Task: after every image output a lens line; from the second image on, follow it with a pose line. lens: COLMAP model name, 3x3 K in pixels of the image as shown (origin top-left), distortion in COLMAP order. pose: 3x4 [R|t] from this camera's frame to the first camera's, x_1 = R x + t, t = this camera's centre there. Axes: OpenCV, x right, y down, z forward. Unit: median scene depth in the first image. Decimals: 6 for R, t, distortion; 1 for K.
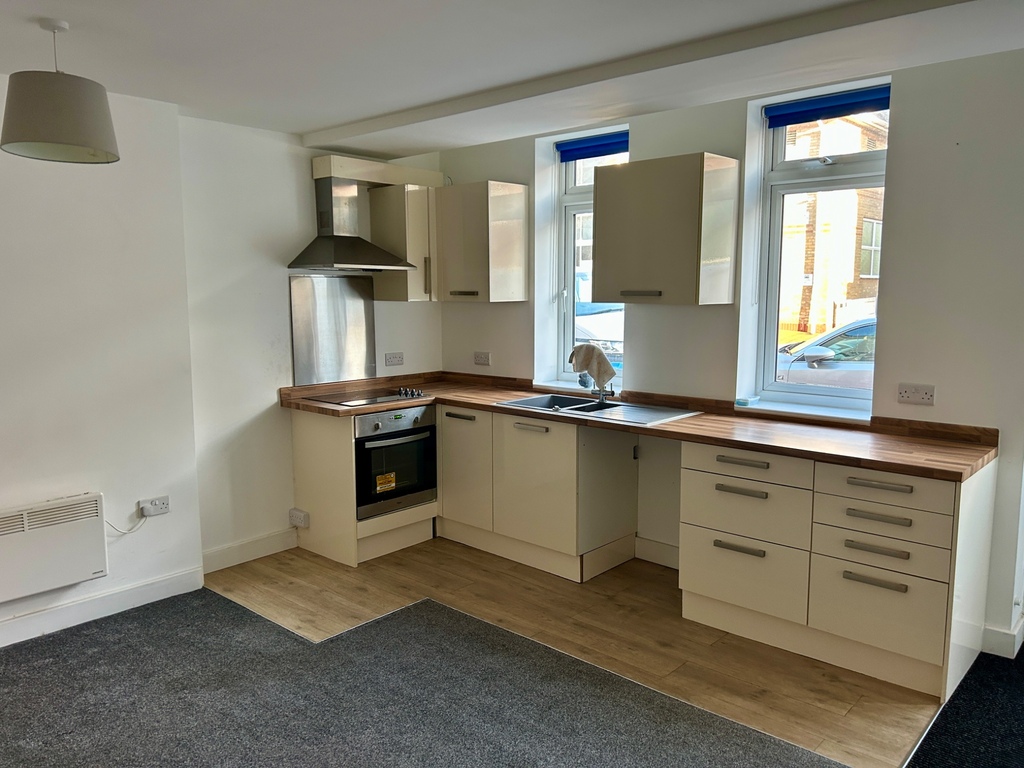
lens RADIAL K [[785.3, 0, 512.0], [0, 785.3, 384.0], [0, 0, 1]] dist [0.033412, -0.006961]
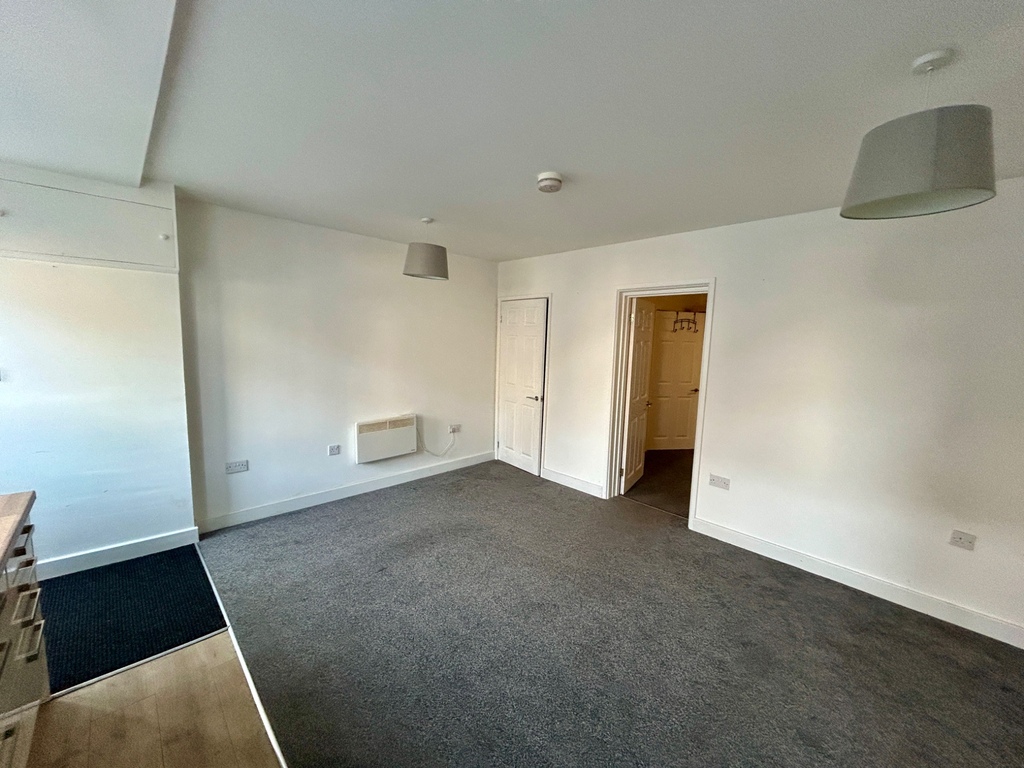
lens RADIAL K [[404.3, 0, 509.0], [0, 404.3, 386.5], [0, 0, 1]] dist [0.000281, 0.000033]
pose [[-0.995882, -0.040068, 0.081322, -0.121110], [-0.018295, 0.967398, 0.252598, -0.171106], [-0.088792, 0.250070, -0.964148, 1.384599]]
